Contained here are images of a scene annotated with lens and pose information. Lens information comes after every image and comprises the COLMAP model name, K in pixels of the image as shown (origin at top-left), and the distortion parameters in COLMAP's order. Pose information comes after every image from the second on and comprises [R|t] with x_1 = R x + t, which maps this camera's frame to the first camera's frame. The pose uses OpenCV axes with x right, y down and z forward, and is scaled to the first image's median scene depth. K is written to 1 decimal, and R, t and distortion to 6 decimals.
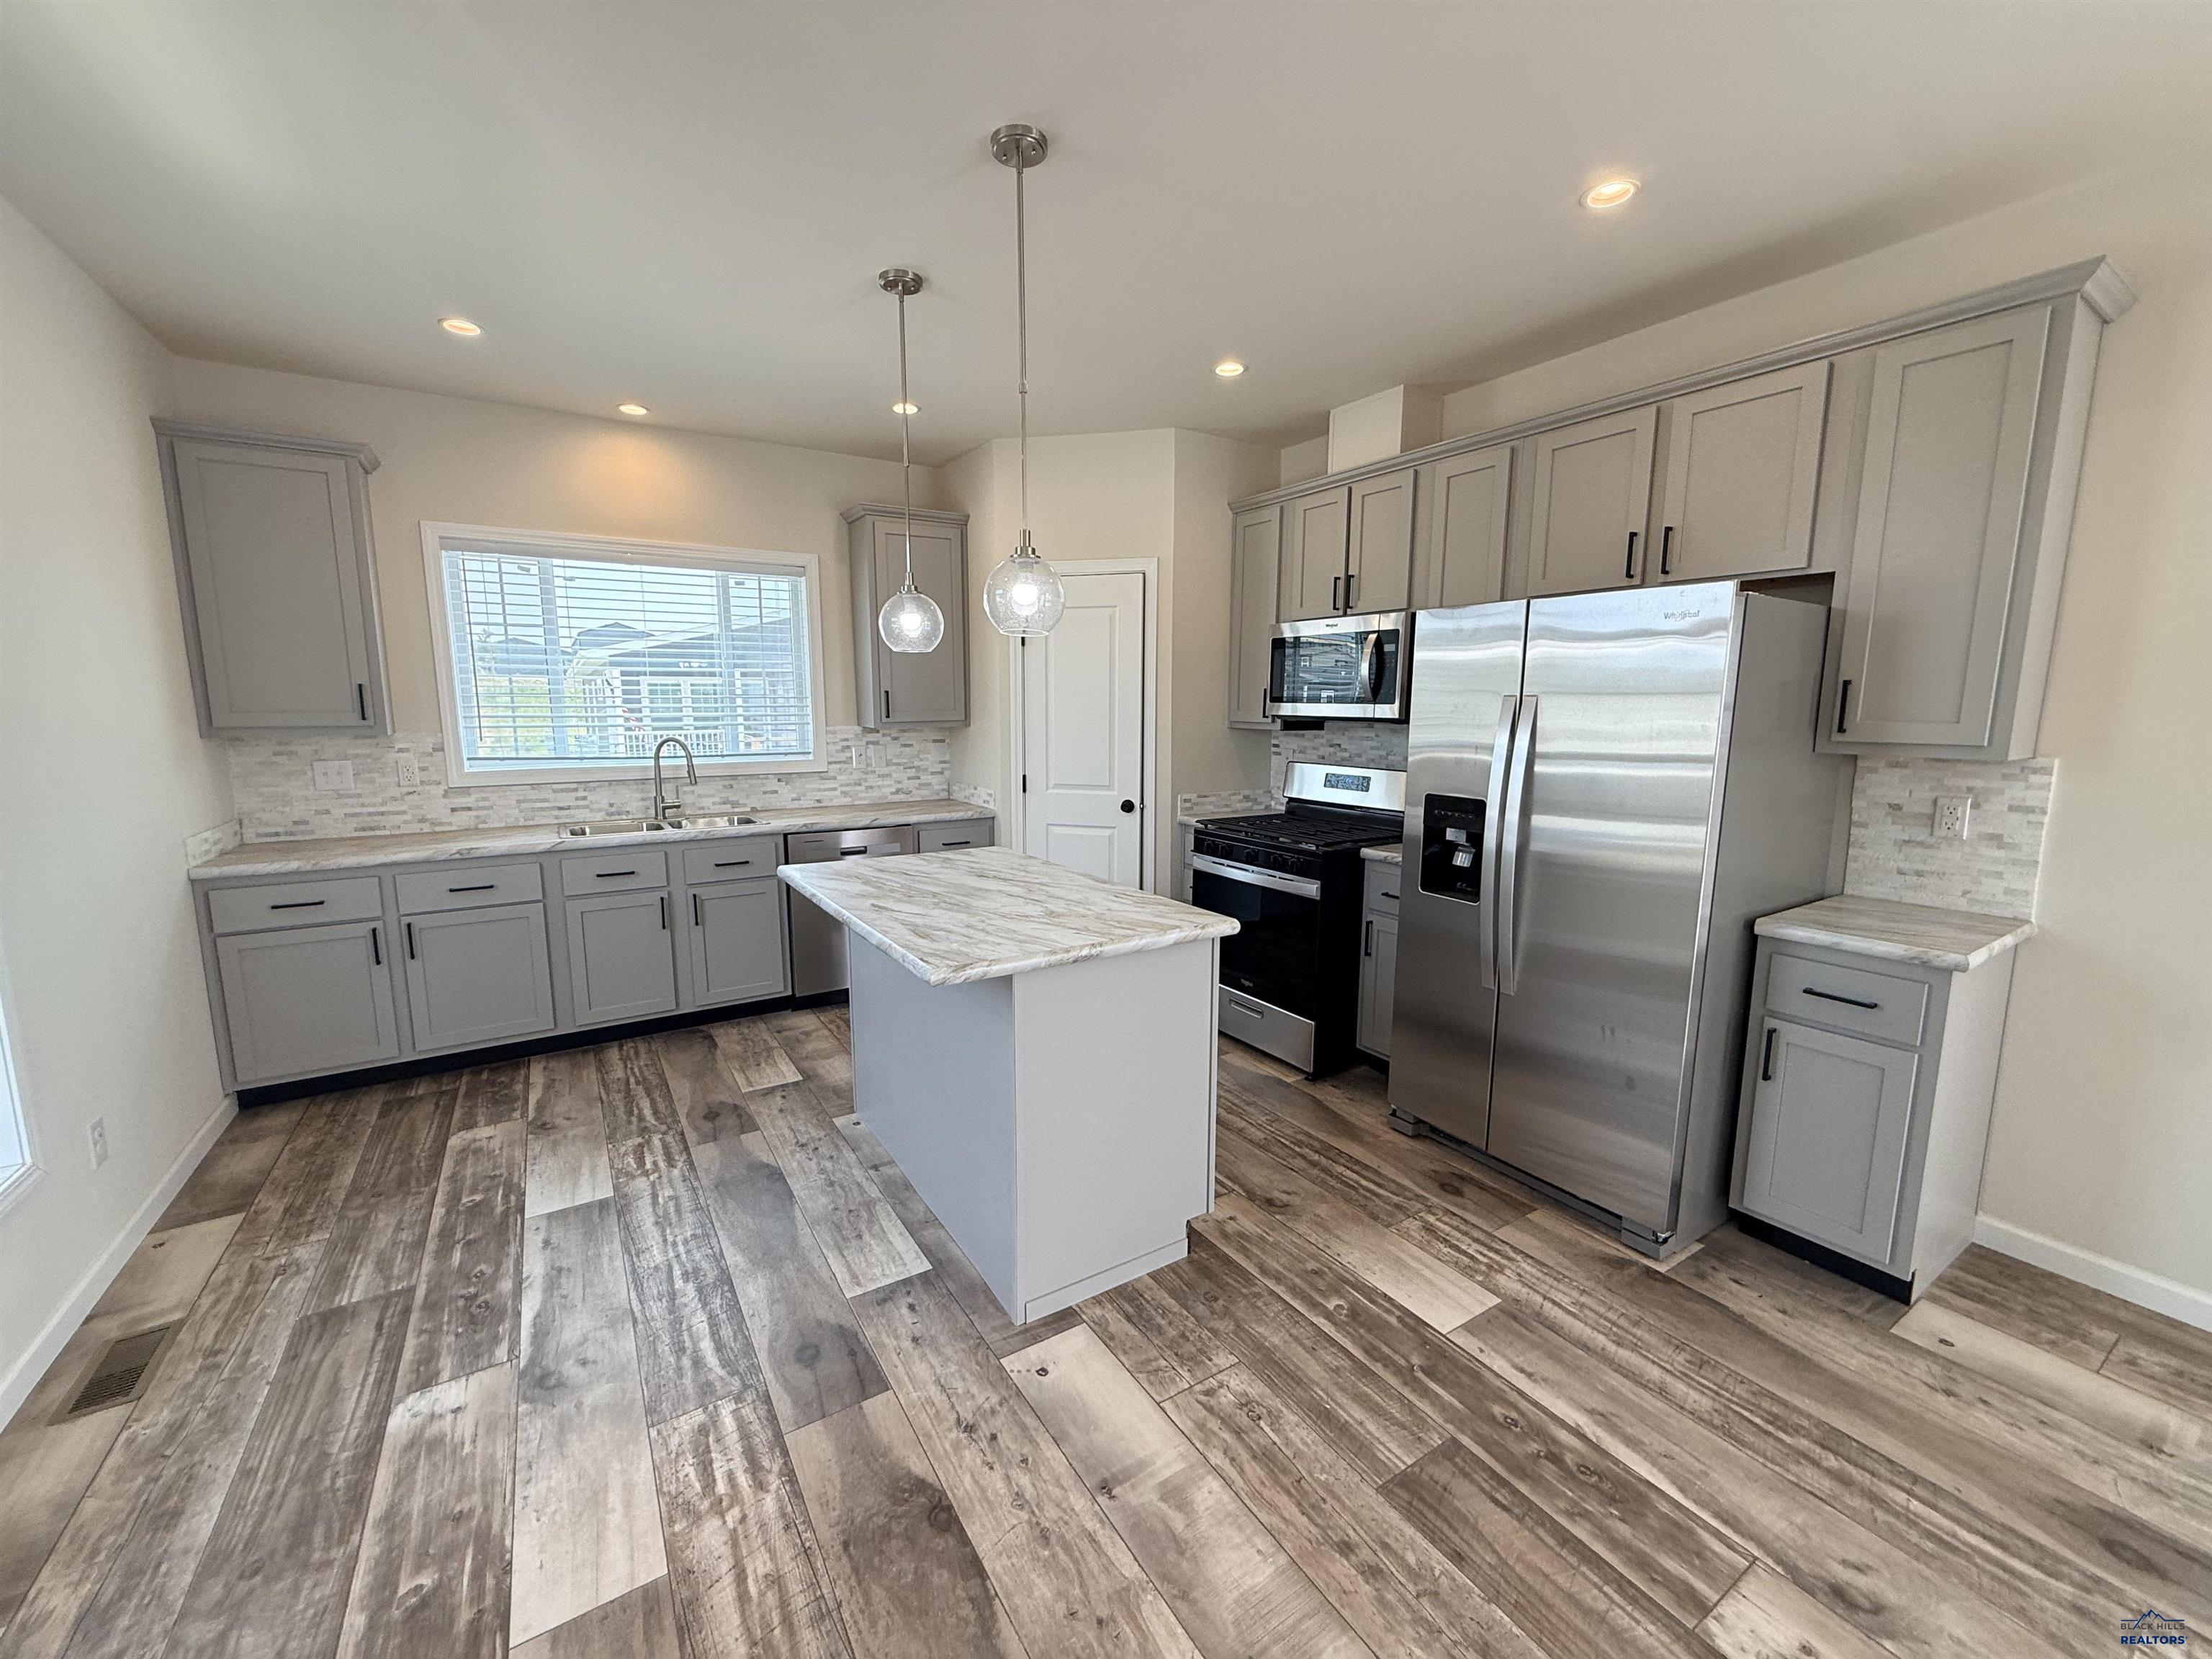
lens RADIAL K [[878.9, 0, 1100.6], [0, 878.9, 825.4], [0, 0, 1]] dist [0.005138, -0.000305]
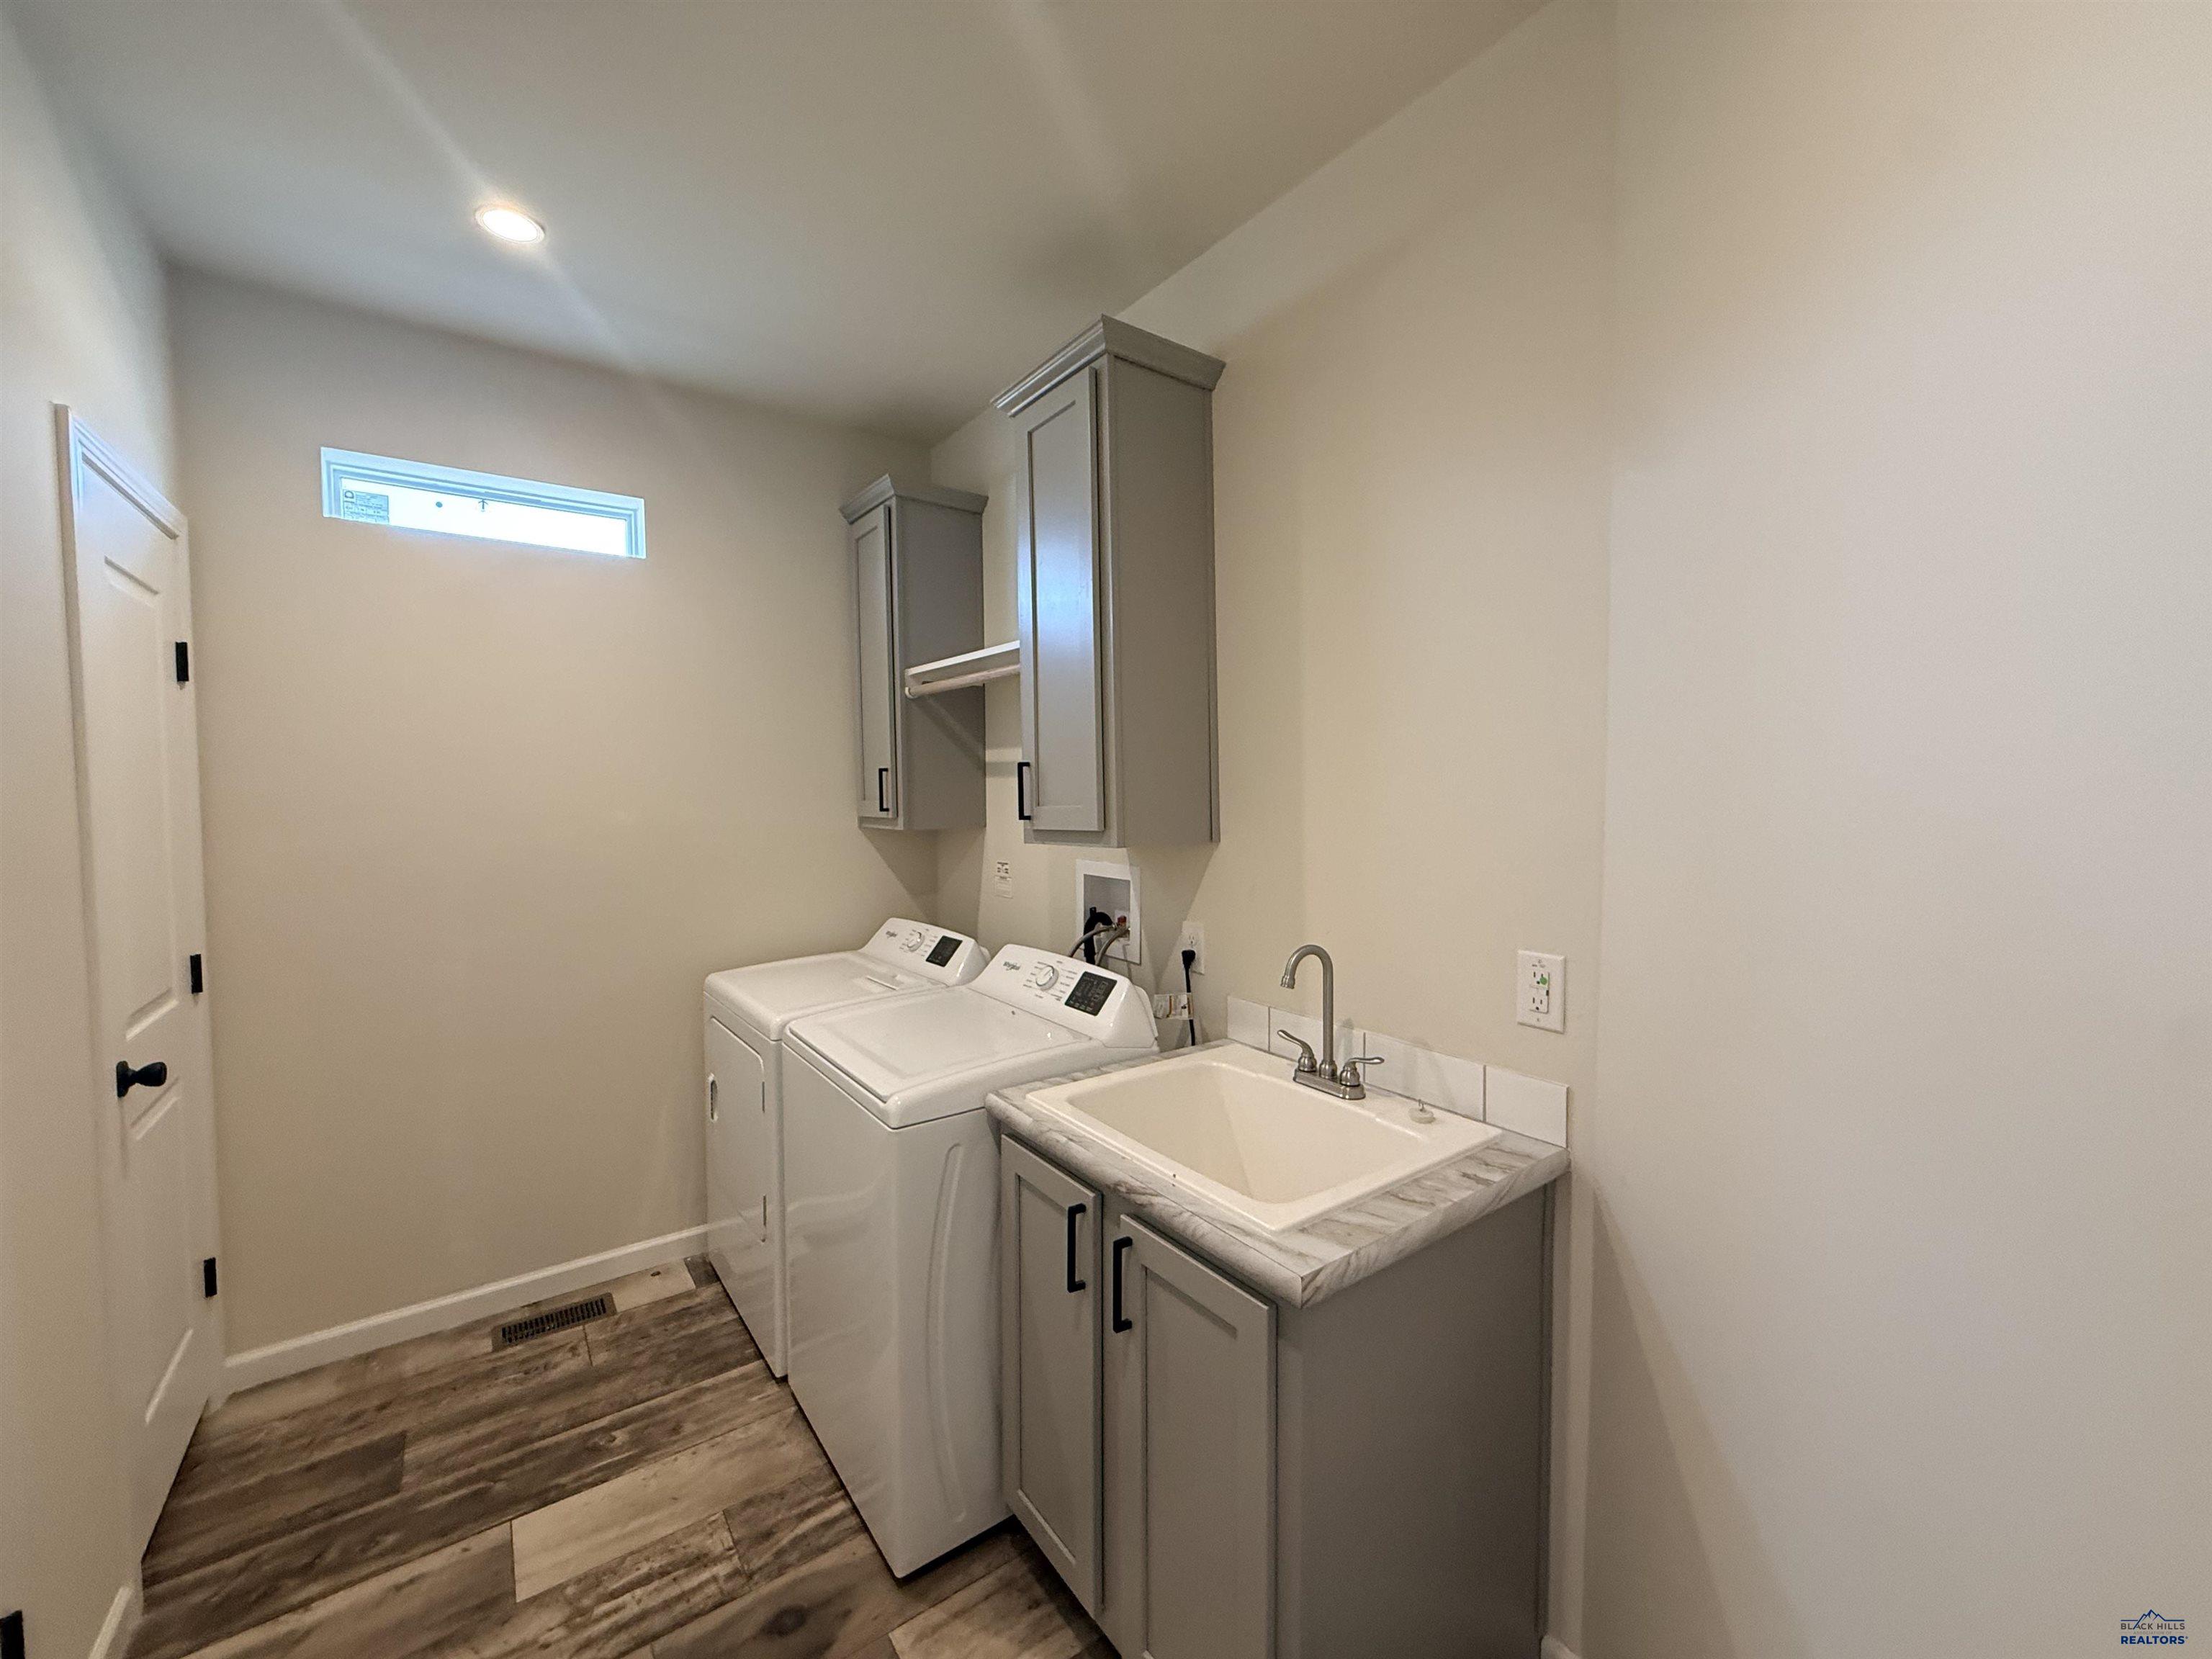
lens RADIAL K [[882.1, 0, 1103.2], [0, 882.1, 827.9], [0, 0, 1]] dist [-0.000924, 0.000322]
pose [[0.064110, 0.046516, -0.996858, 1.056331], [-0.136760, 0.989898, 0.037396, -0.180671], [0.988527, 0.133933, 0.069824, 1.188054]]
